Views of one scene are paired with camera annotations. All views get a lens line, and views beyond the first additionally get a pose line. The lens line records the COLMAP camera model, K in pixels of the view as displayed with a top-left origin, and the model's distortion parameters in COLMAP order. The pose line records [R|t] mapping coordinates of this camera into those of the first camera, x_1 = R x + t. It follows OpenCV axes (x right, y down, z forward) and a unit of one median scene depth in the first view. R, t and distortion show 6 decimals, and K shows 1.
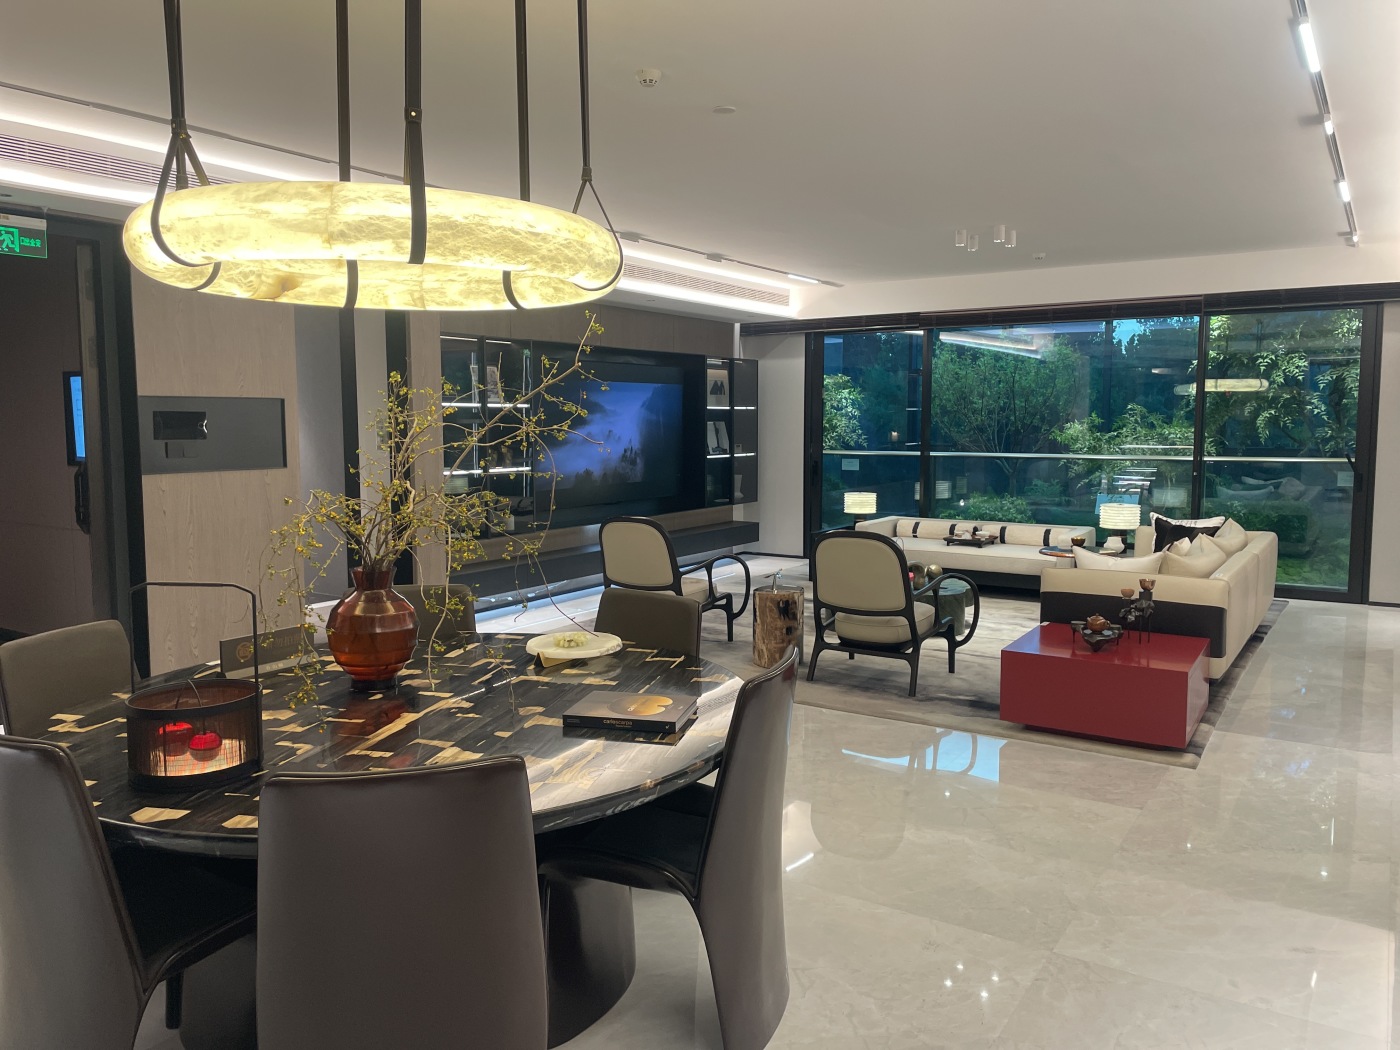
lens RADIAL K [[1050.1, 0, 696.4], [0, 1050.1, 511.0], [0, 0, 1]] dist [0.087692, -0.110201]
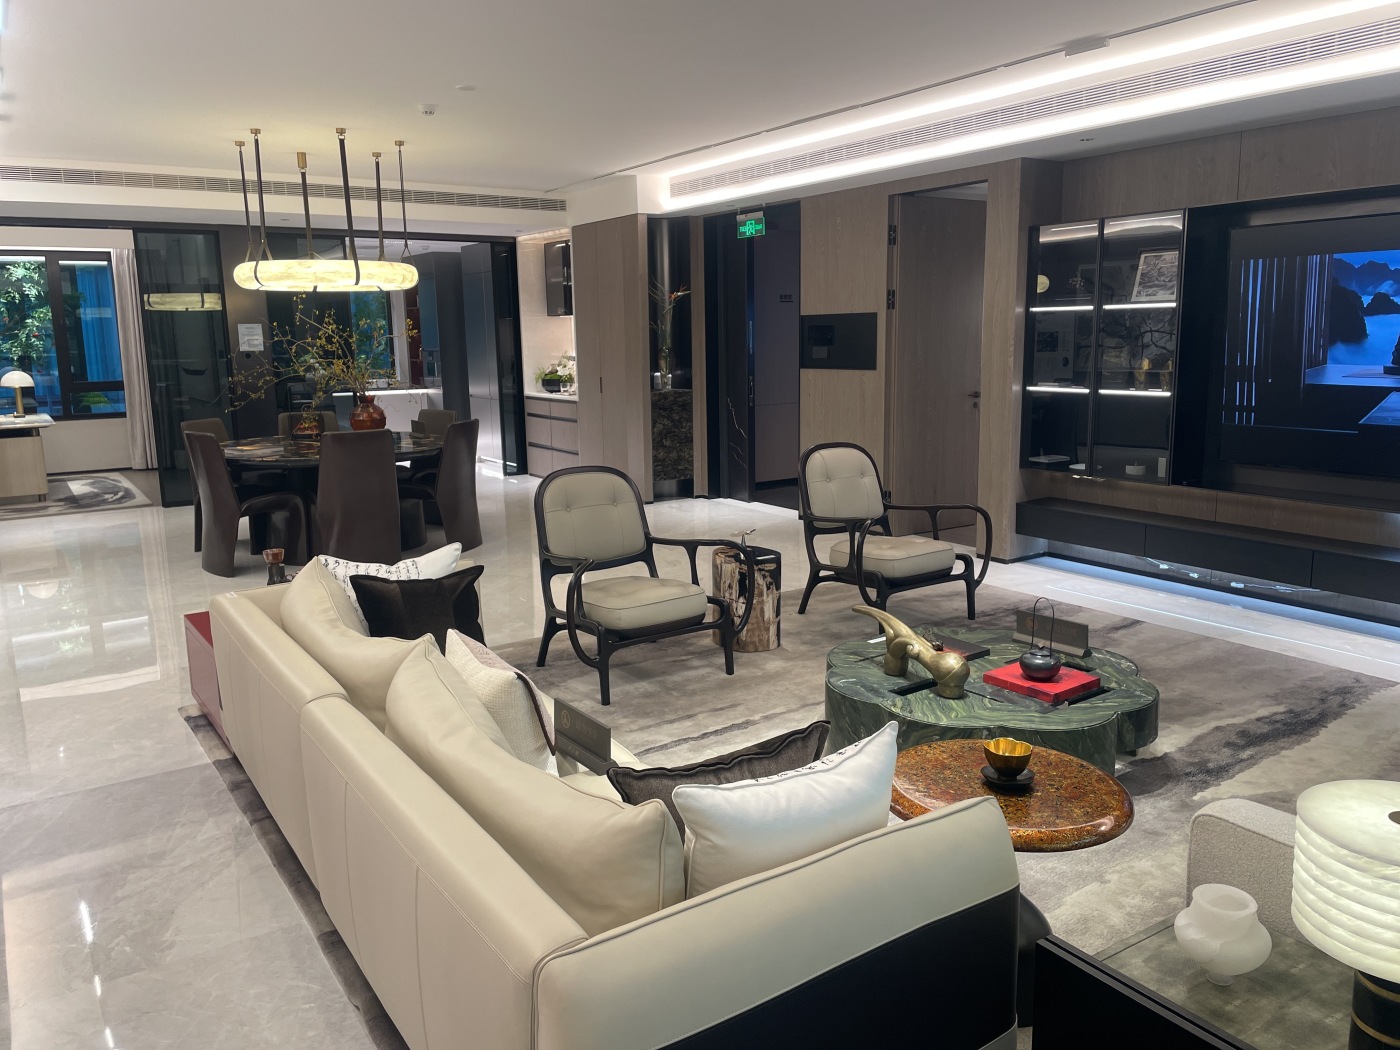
lens RADIAL K [[1050.1, 0, 697.4], [0, 1050.1, 518.5], [0, 0, 1]] dist [0.087692, -0.110201]
pose [[-0.395812, 0.169649, -0.902526, 0.531928], [-0.065611, 0.975052, 0.212056, -0.076411], [0.915985, 0.143150, -0.374806, 0.836357]]
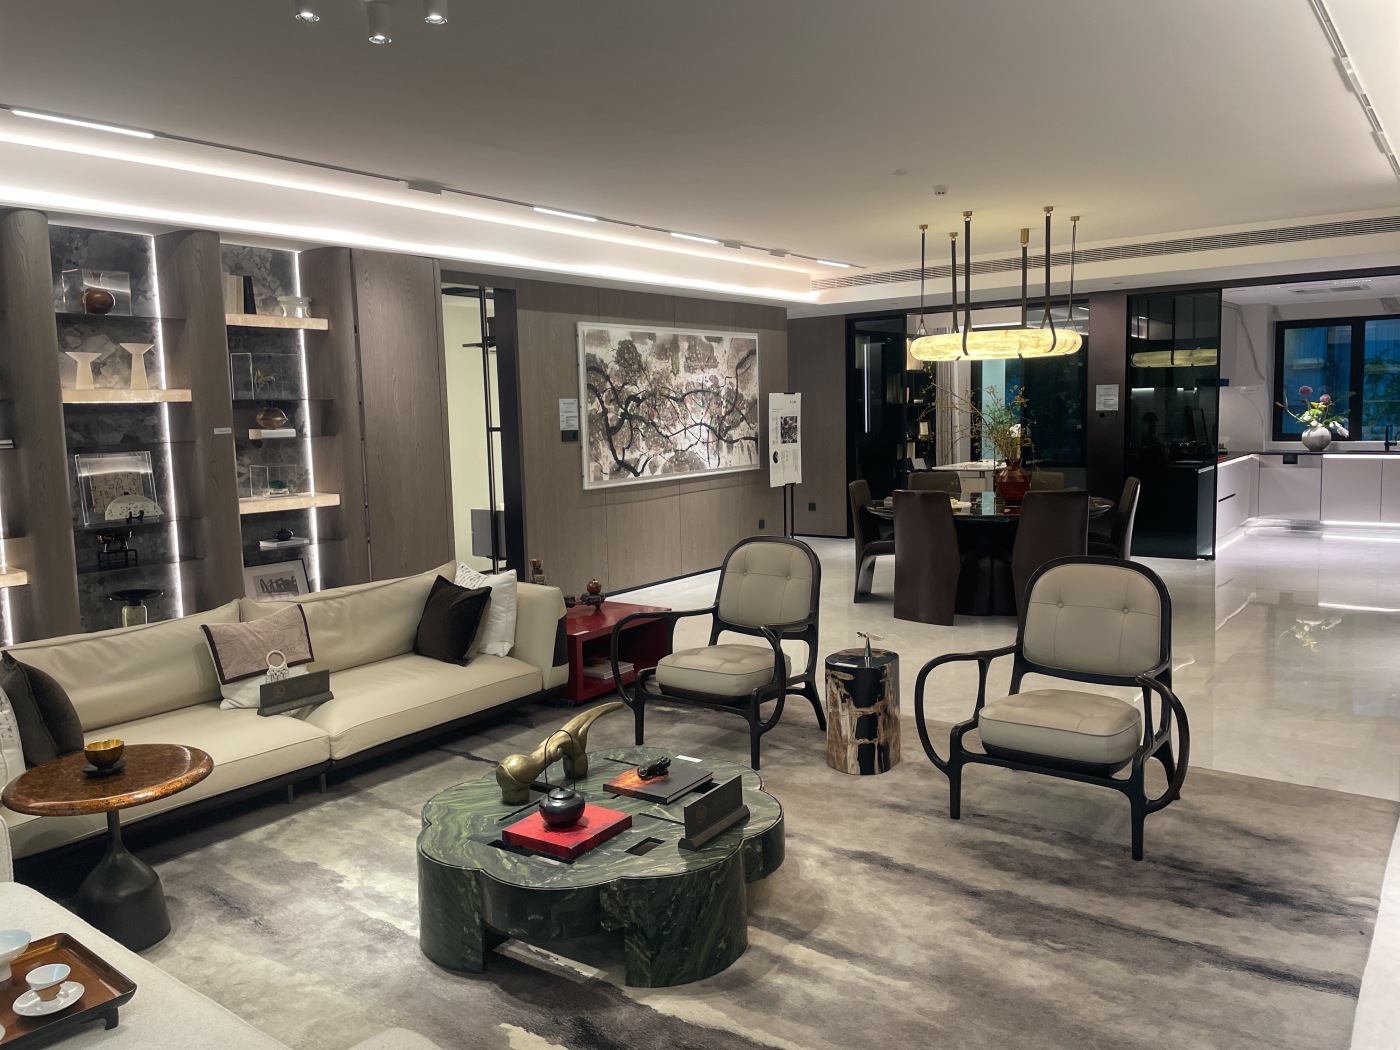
lens RADIAL K [[1050.1, 0, 697.7], [0, 1050.1, 518.6], [0, 0, 1]] dist [0.087692, -0.110201]
pose [[-0.997517, 0.021096, 0.067193, 0.093045], [0.033934, 0.979999, 0.196087, -0.103222], [-0.061712, 0.197880, -0.978282, 1.108923]]
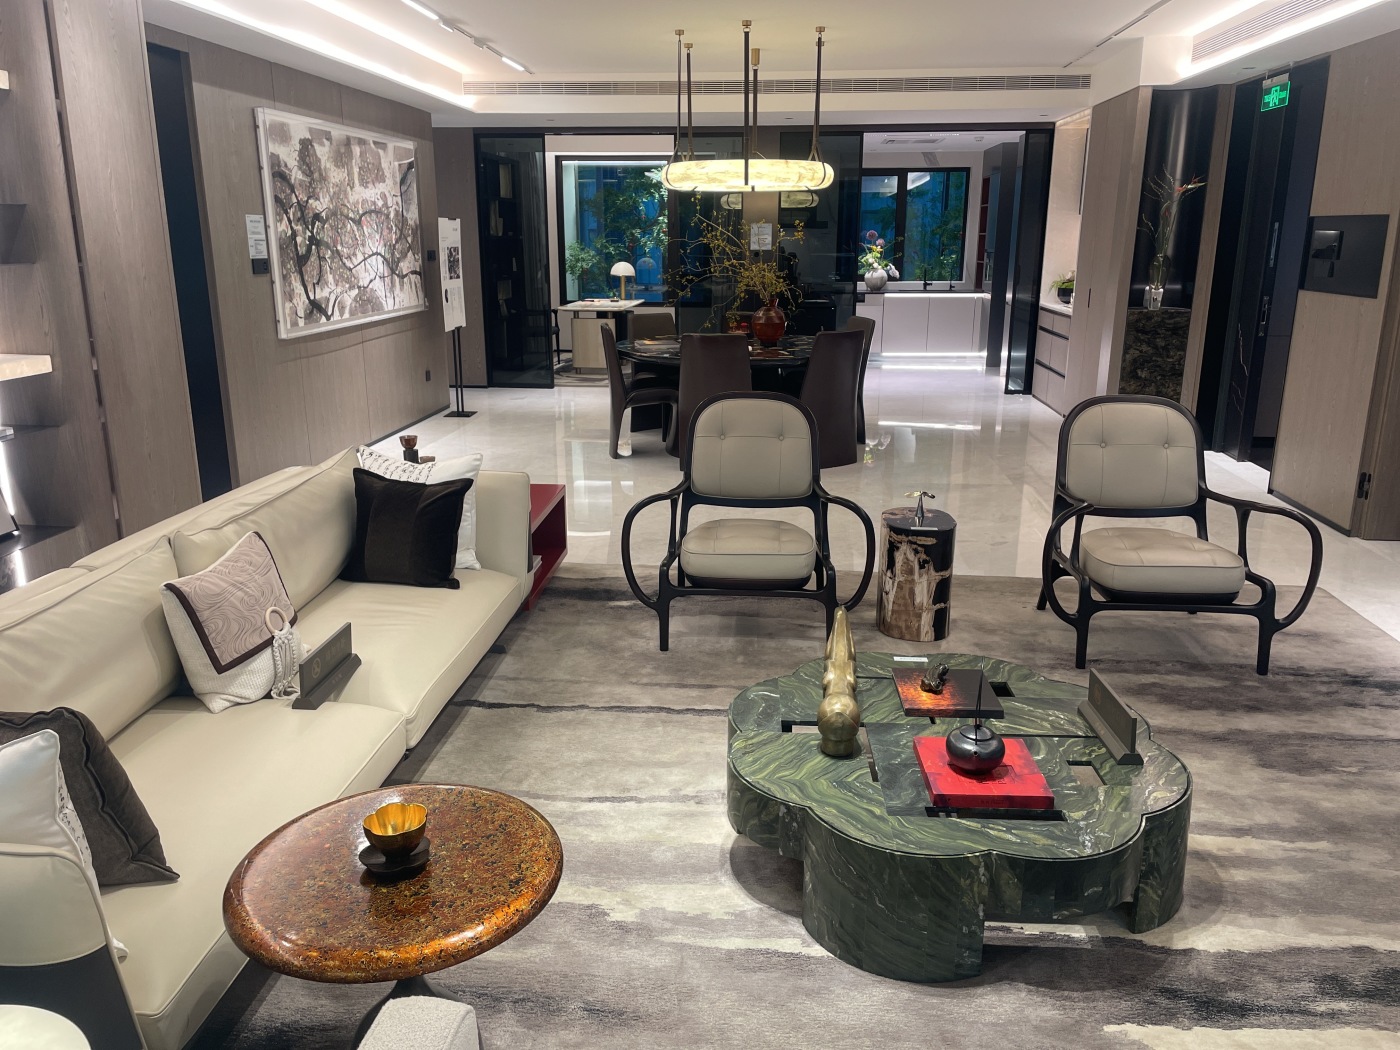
lens RADIAL K [[1050.1, 0, 701.9], [0, 1050.1, 518.2], [0, 0, 1]] dist [0.087692, -0.110201]
pose [[-0.882945, 0.122810, -0.453129, 0.324750], [-0.042627, 0.940222, 0.337885, -0.091452], [0.467538, 0.317649, -0.824929, 0.976760]]
